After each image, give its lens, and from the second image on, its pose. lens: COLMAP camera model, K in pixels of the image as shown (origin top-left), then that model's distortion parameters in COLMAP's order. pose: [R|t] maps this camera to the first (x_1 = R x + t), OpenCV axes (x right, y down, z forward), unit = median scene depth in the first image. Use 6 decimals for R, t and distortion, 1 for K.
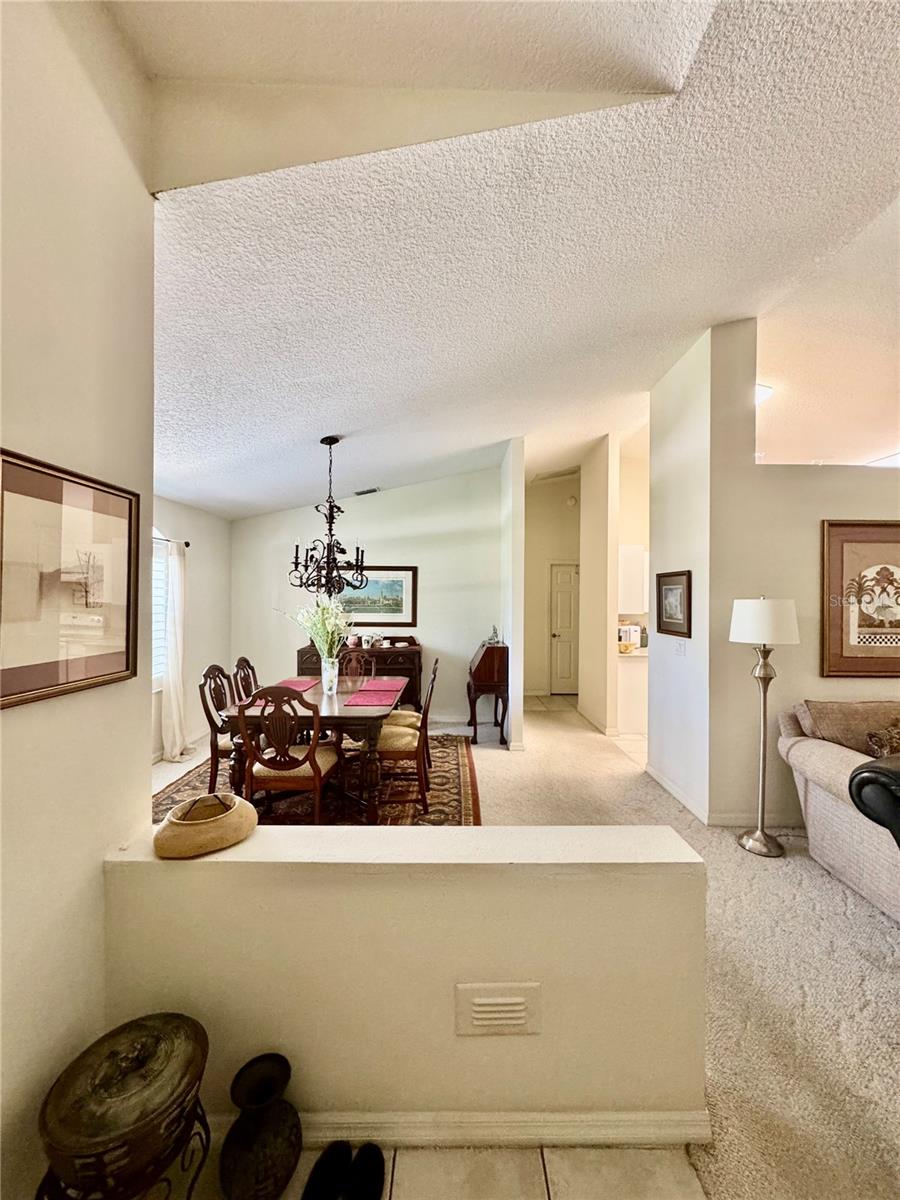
lens RADIAL K [[476.3, 0, 451.6], [0, 476.3, 597.9], [0, 0, 1]] dist [-0.003517, 0.000207]
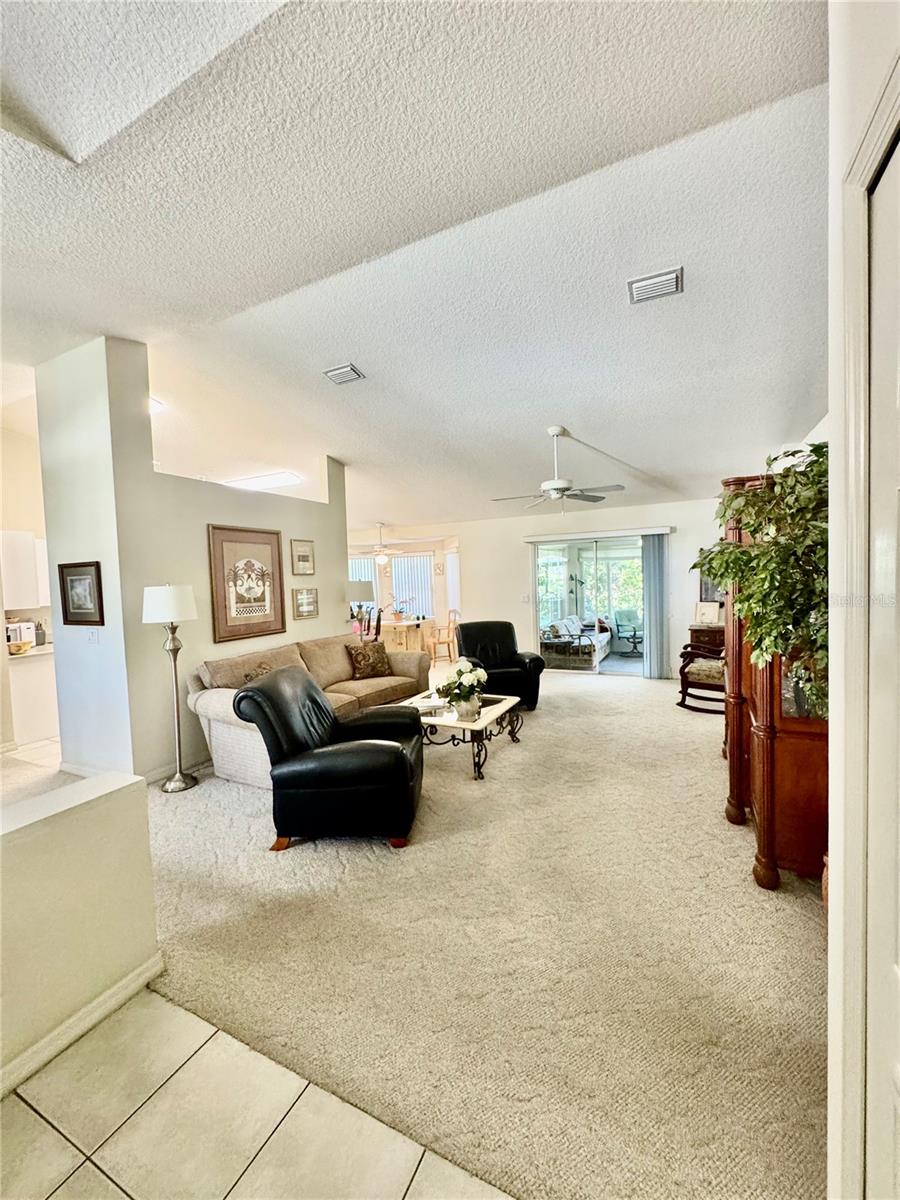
lens RADIAL K [[476.3, 0, 451.6], [0, 476.3, 597.9], [0, 0, 1]] dist [-0.003517, 0.000207]
pose [[0.430514, -0.059946, 0.900591, -0.128385], [0.038519, 0.998103, 0.048023, 0.002636], [-0.901762, 0.014015, 0.432007, -0.176102]]
